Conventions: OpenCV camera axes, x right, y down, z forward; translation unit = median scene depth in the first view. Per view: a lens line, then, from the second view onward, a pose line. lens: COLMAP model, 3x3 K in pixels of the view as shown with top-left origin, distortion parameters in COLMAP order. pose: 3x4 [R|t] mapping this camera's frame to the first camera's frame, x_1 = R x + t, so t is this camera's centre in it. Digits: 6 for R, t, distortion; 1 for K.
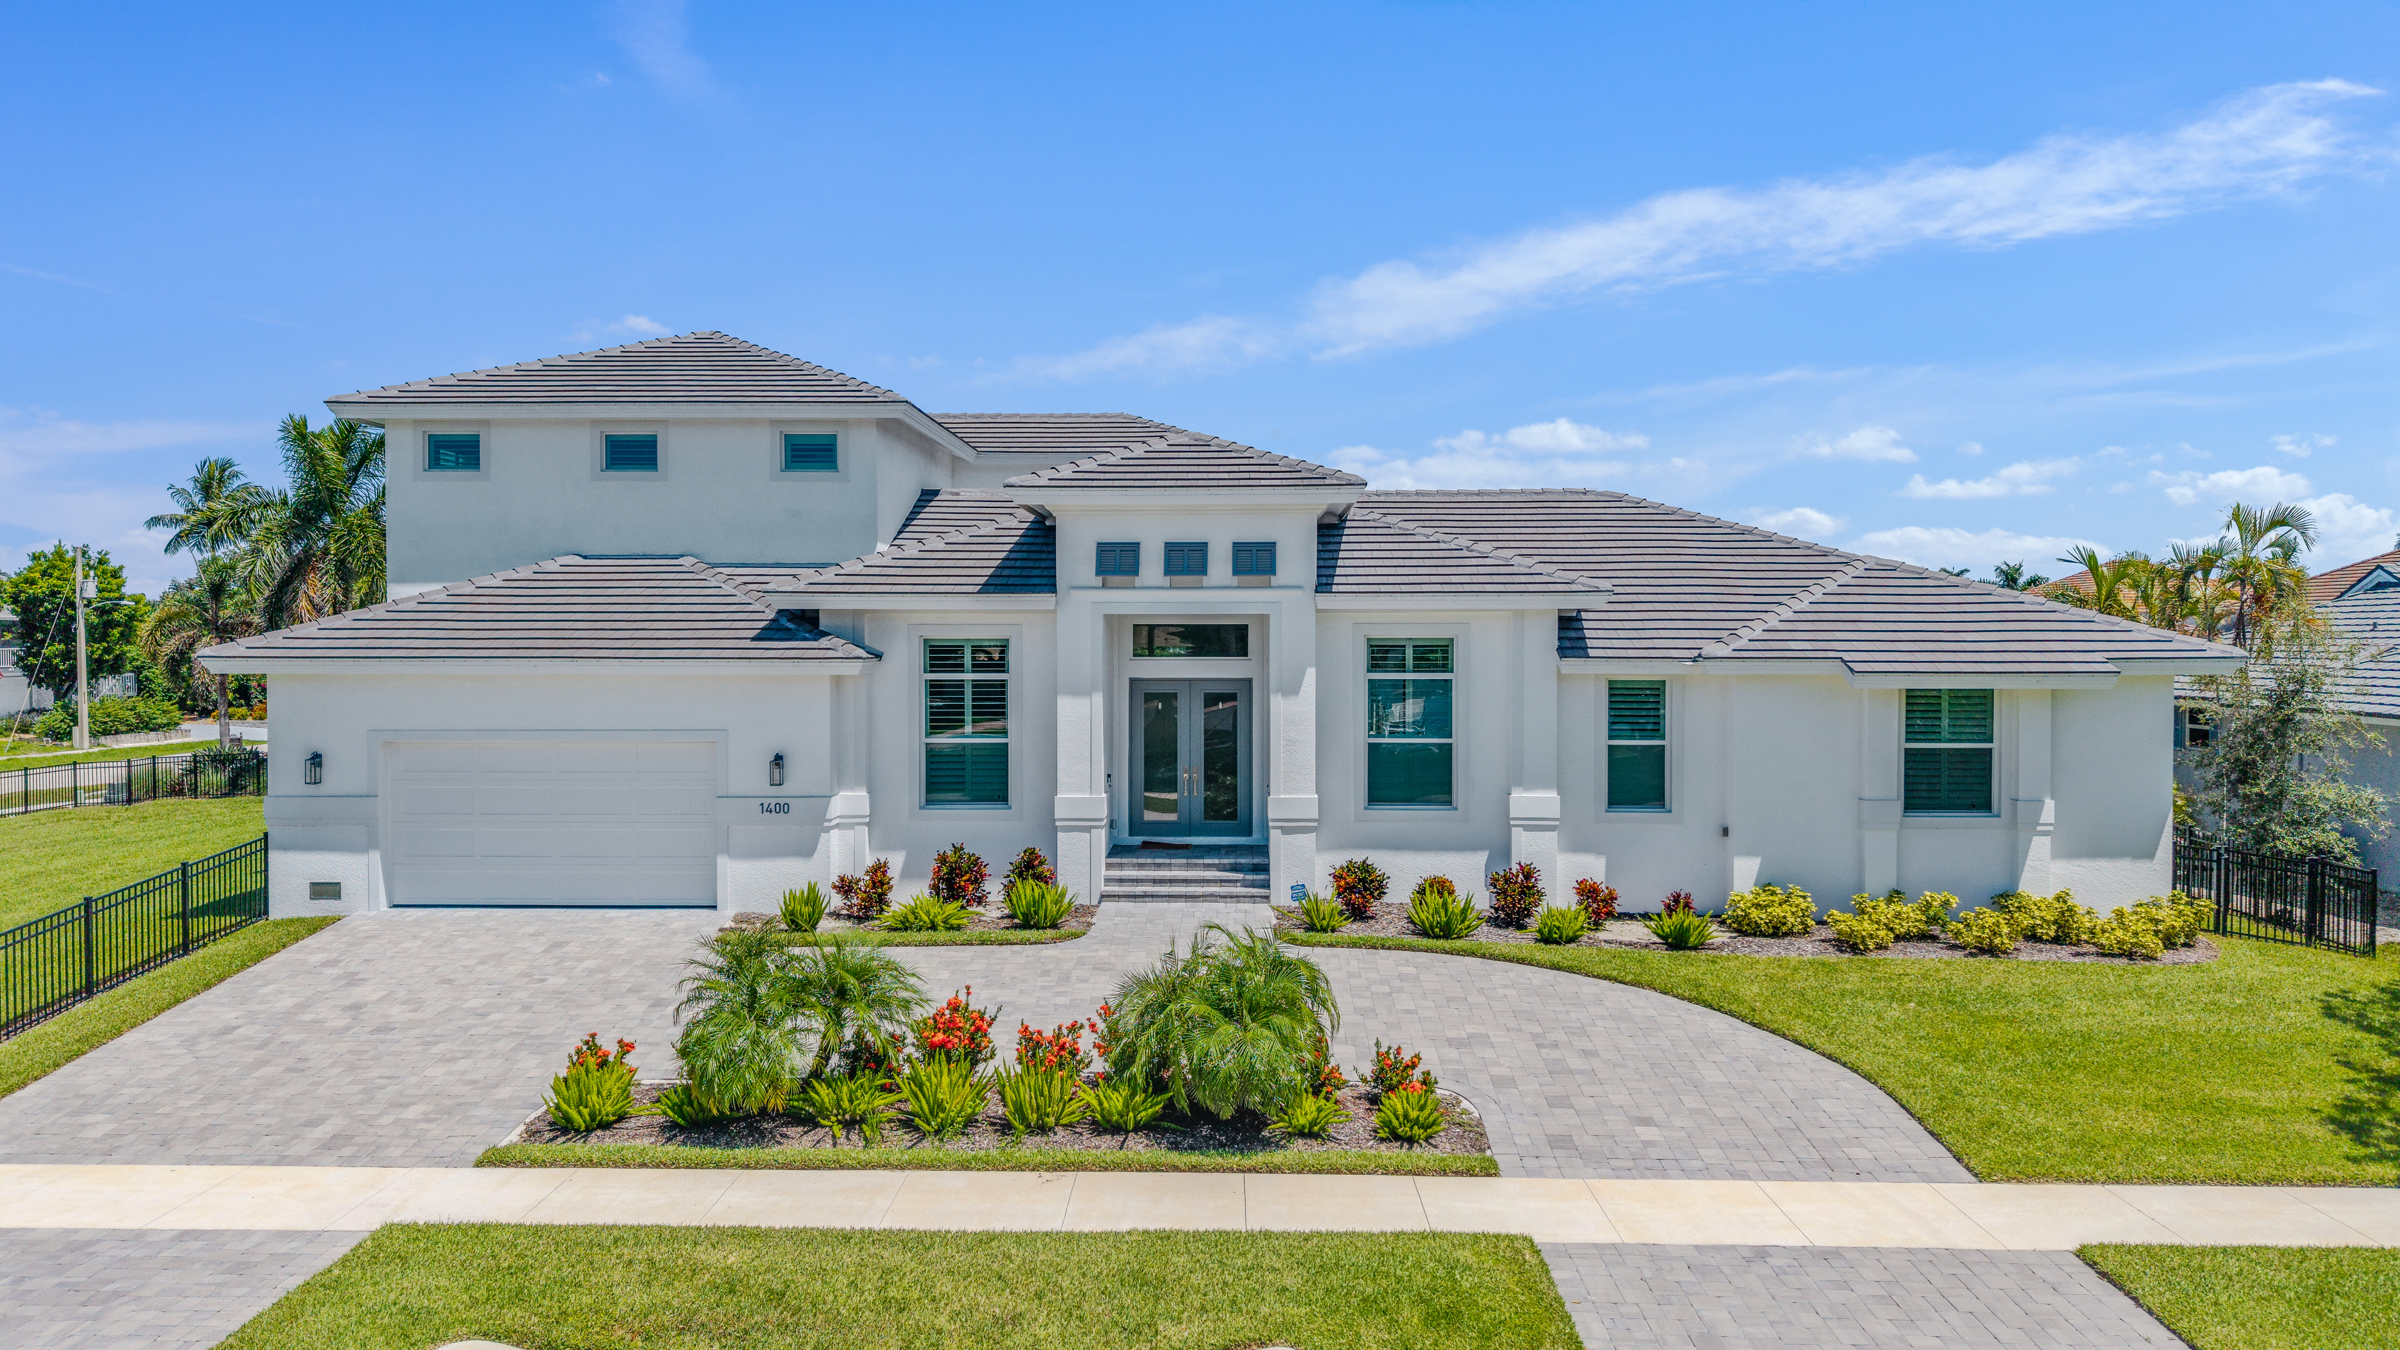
lens RADIAL K [[1604.5, 0, 1183.6], [0, 1604.5, 680.0], [0, 0, 1]] dist [0.027406, -0.029564]
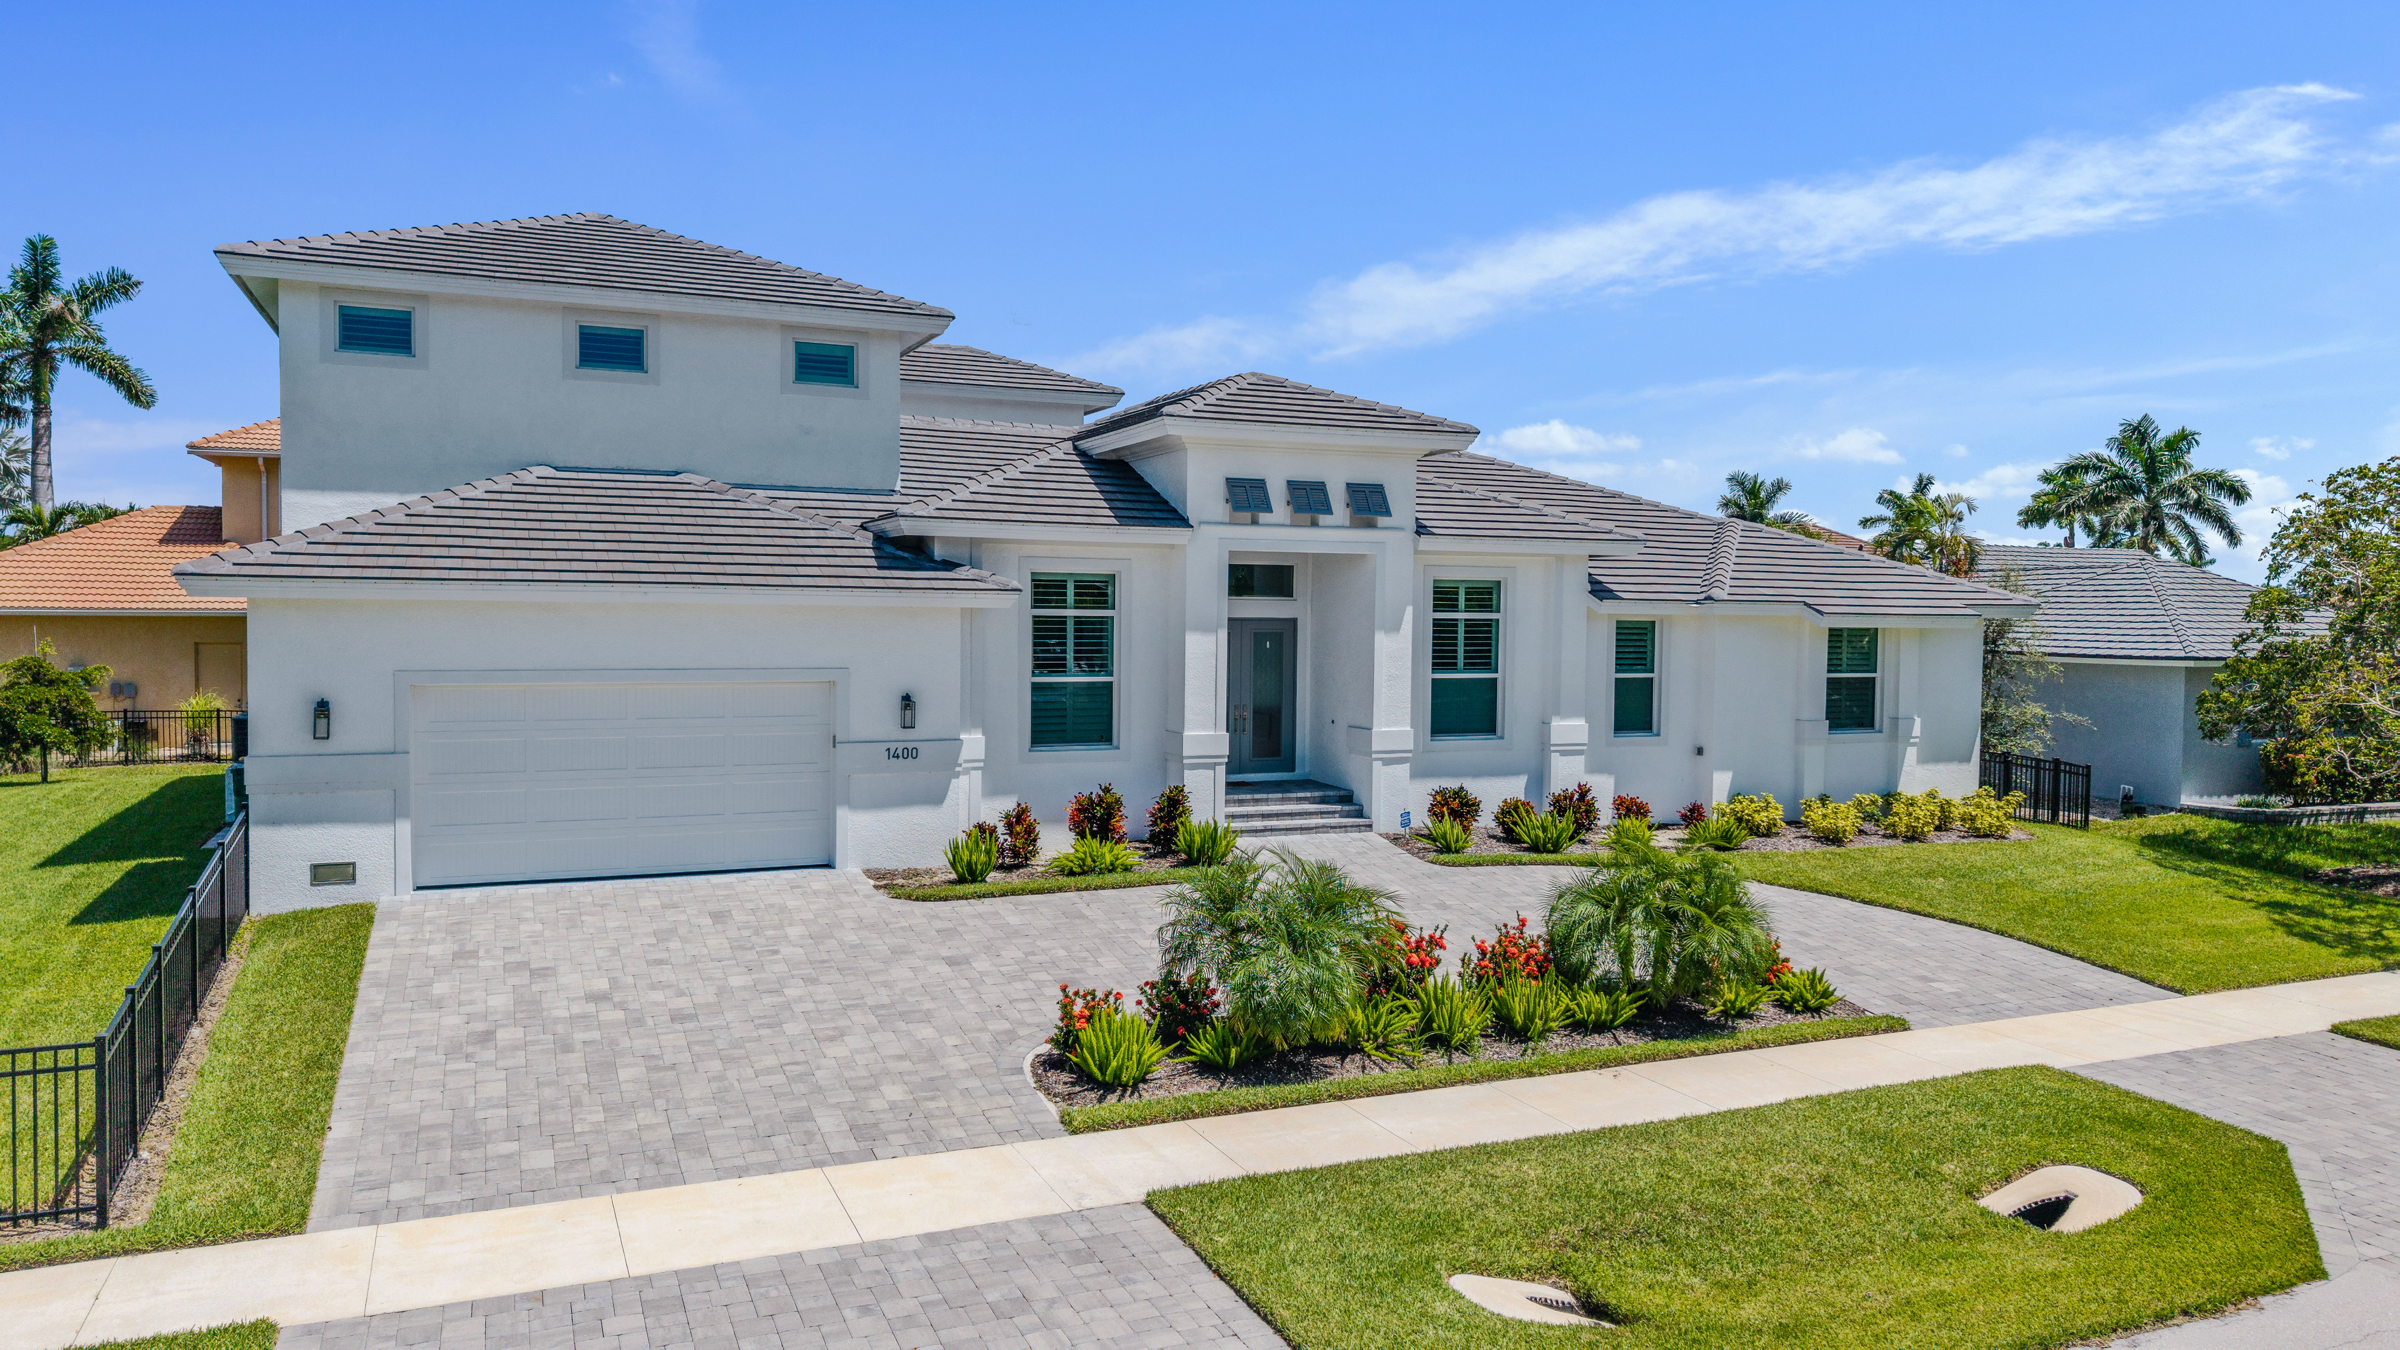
lens RADIAL K [[1604.5, 0, 1193.3], [0, 1604.5, 686.2], [0, 0, 1]] dist [0.027406, -0.029564]
pose [[0.904576, -0.010210, 0.426191, -0.497820], [-0.000723, 0.999675, 0.025483, 0.018265], [-0.426312, -0.023359, 0.904274, 0.106319]]
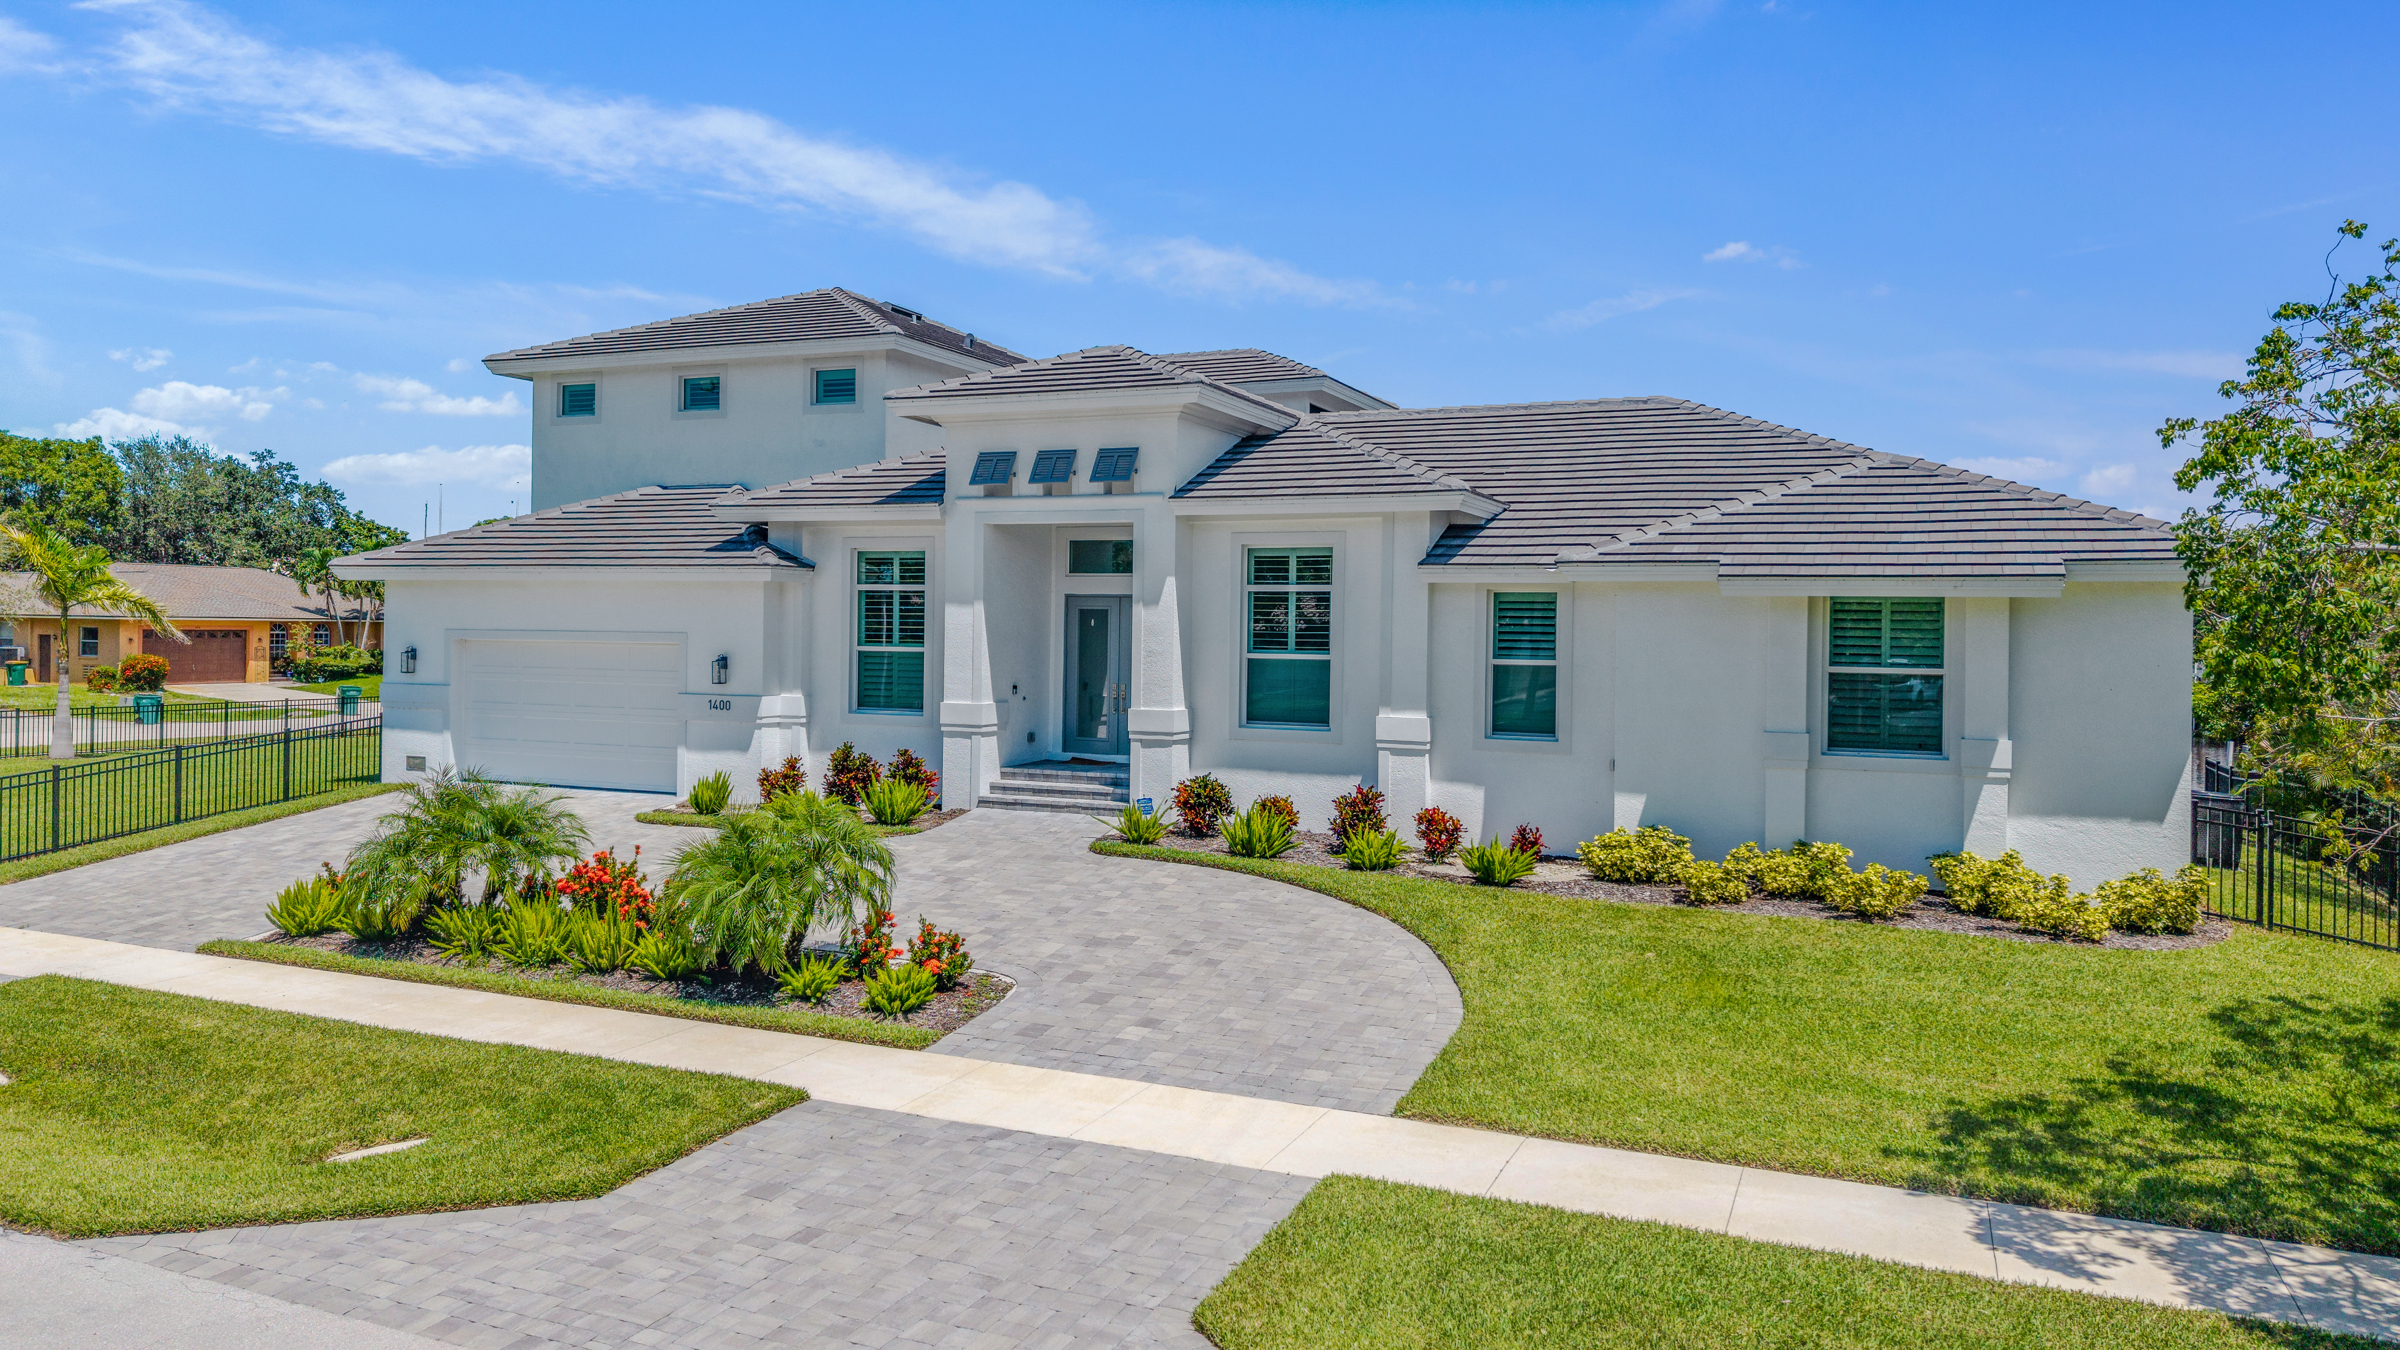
lens RADIAL K [[1604.5, 0, 1182.4], [0, 1604.5, 684.6], [0, 0, 1]] dist [0.027406, -0.029564]
pose [[0.927242, 0.025469, -0.373597, 0.449254], [-0.024038, 0.999675, 0.008488, 0.049322], [0.373691, 0.001110, 0.927552, 0.105186]]
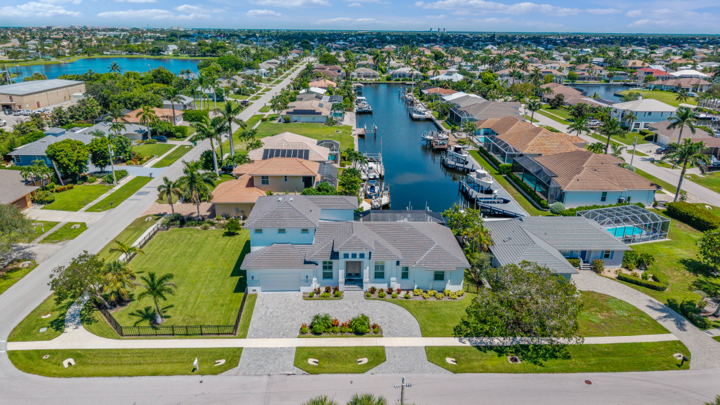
lens RADIAL K [[481.4, 0, 355.4], [0, 481.4, 198.7], [0, 0, 1]] dist [0.027406, -0.029564]
pose [[0.998371, -0.009355, 0.056289, -0.133272], [-0.008370, 0.951788, 0.306642, -1.163242], [-0.056444, -0.306613, 0.950159, -1.372828]]
